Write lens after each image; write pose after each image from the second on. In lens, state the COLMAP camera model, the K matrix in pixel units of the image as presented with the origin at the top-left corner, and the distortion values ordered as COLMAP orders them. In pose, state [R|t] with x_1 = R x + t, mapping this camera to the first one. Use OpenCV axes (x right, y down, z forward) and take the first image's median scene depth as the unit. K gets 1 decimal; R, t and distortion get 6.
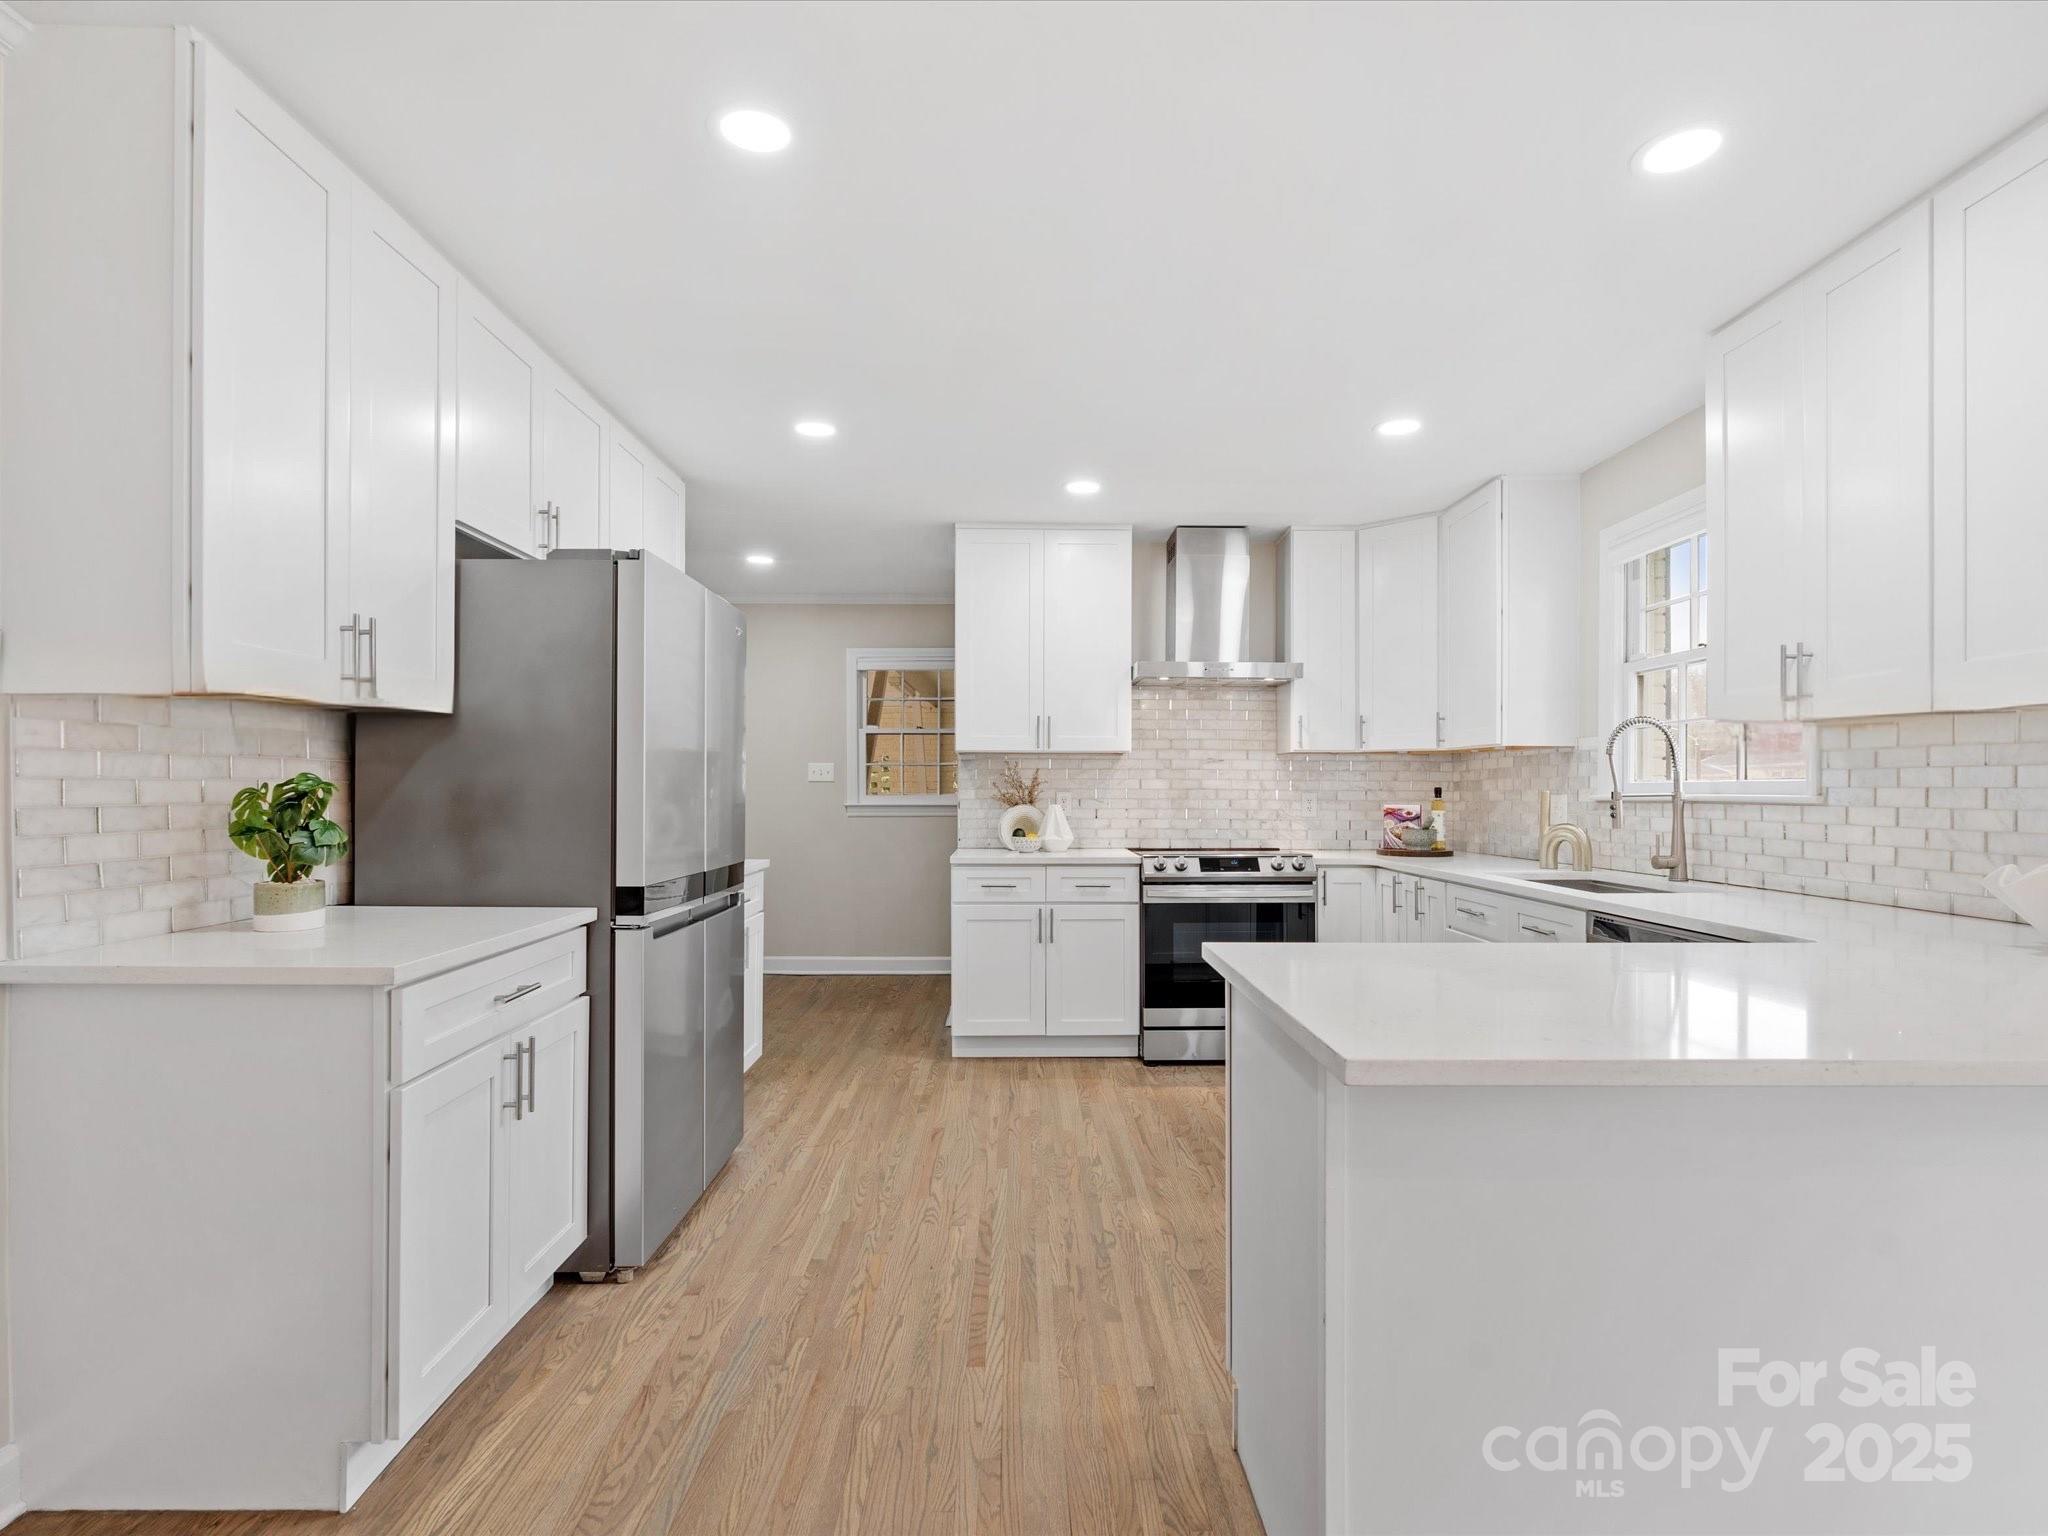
lens RADIAL K [[1009.7, 0, 1033.7], [0, 1009.7, 777.4], [0, 0, 1]] dist [0.000824, -0.000918]
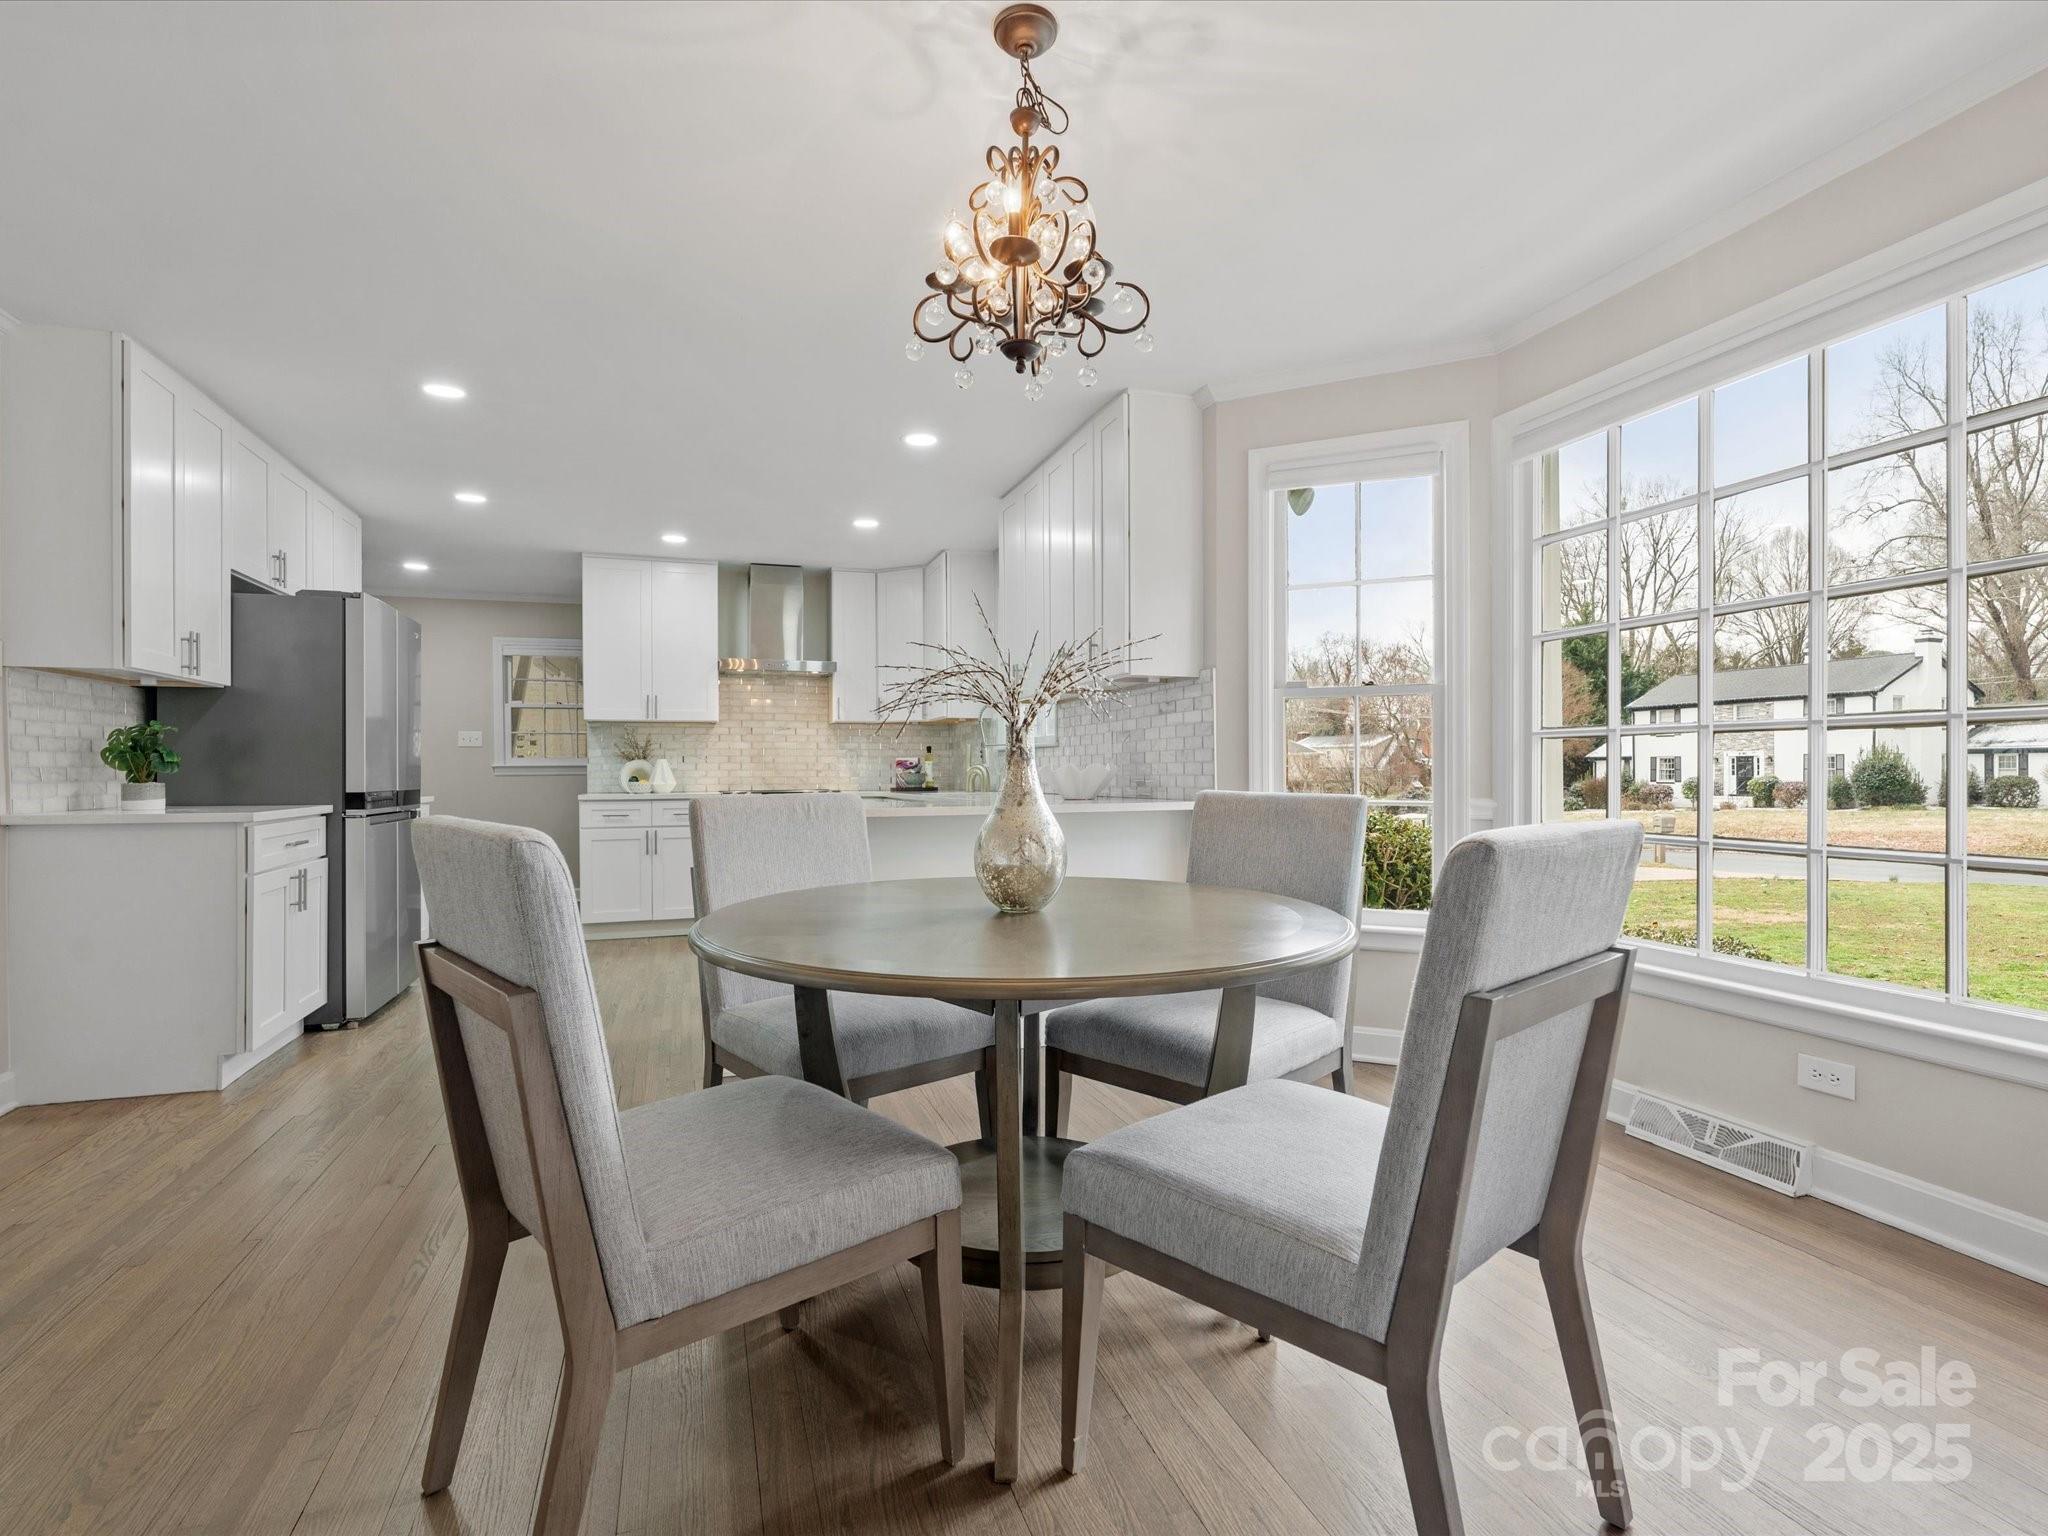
lens RADIAL K [[1009.7, 0, 1028.9], [0, 1009.7, 765.9], [0, 0, 1]] dist [0.000824, -0.000918]
pose [[0.952818, -0.005699, 0.303489, 0.084781], [0.003863, 0.999970, 0.006650, 0.030602], [-0.303518, -0.005163, 0.952812, -0.502223]]
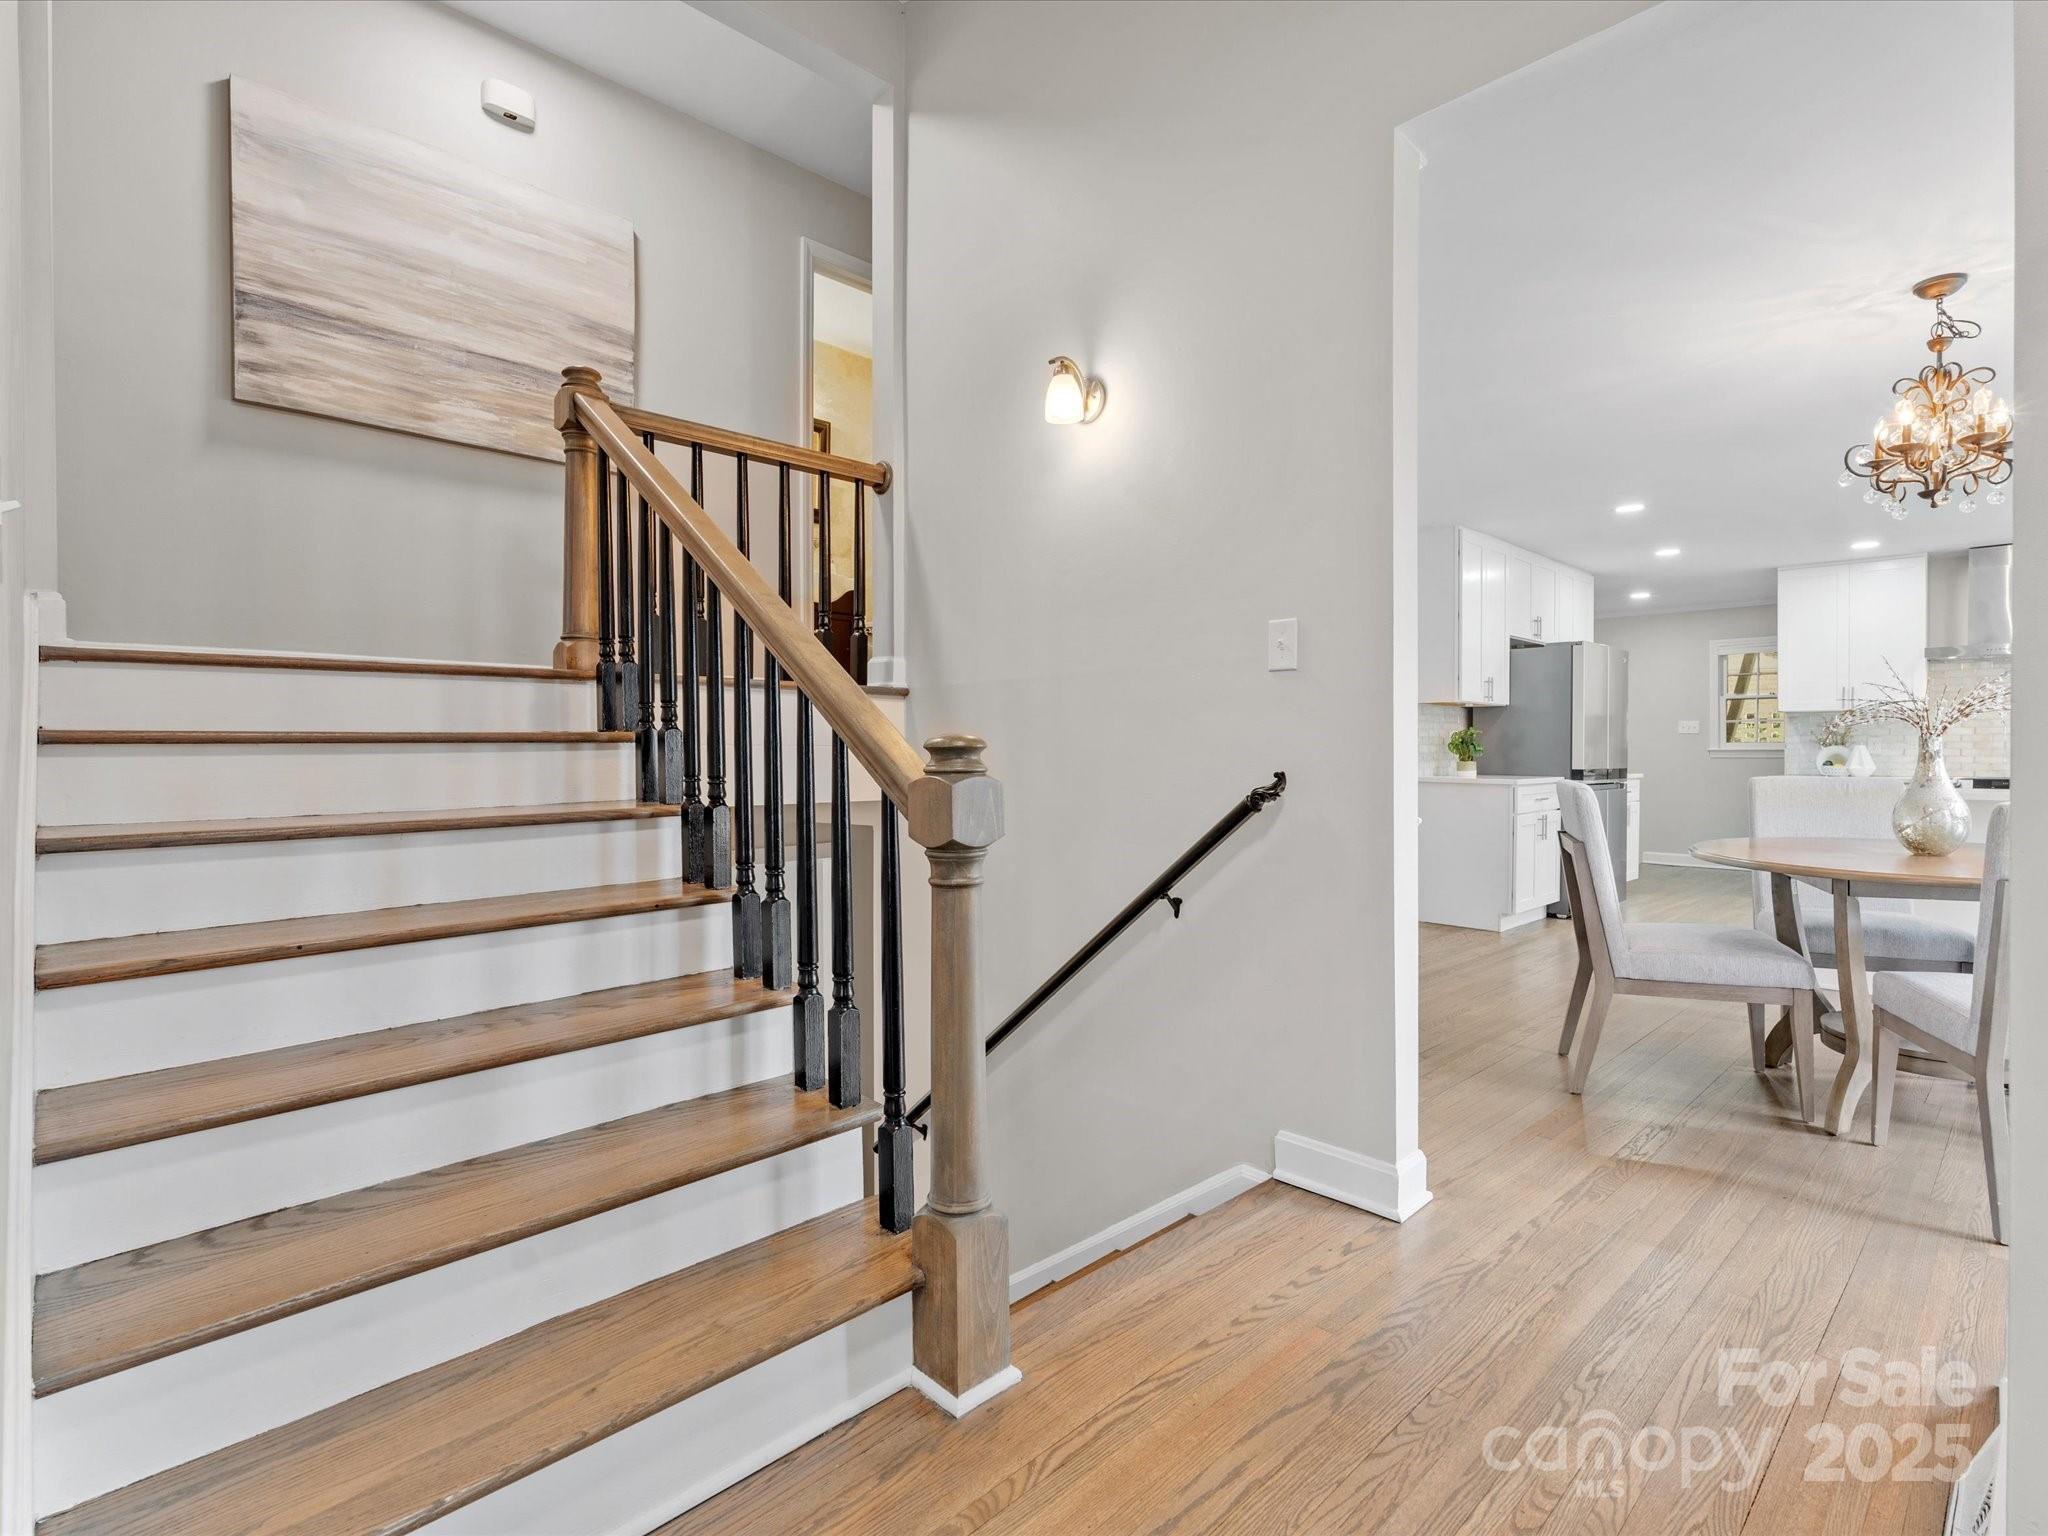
lens RADIAL K [[1009.7, 0, 1027.6], [0, 1009.7, 759.5], [0, 0, 1]] dist [0.000824, -0.000918]
pose [[0.681206, 0.005677, -0.732070, 0.292232], [0.007541, 0.999862, 0.014772, 0.017653], [0.732053, -0.015583, 0.681070, -0.978663]]
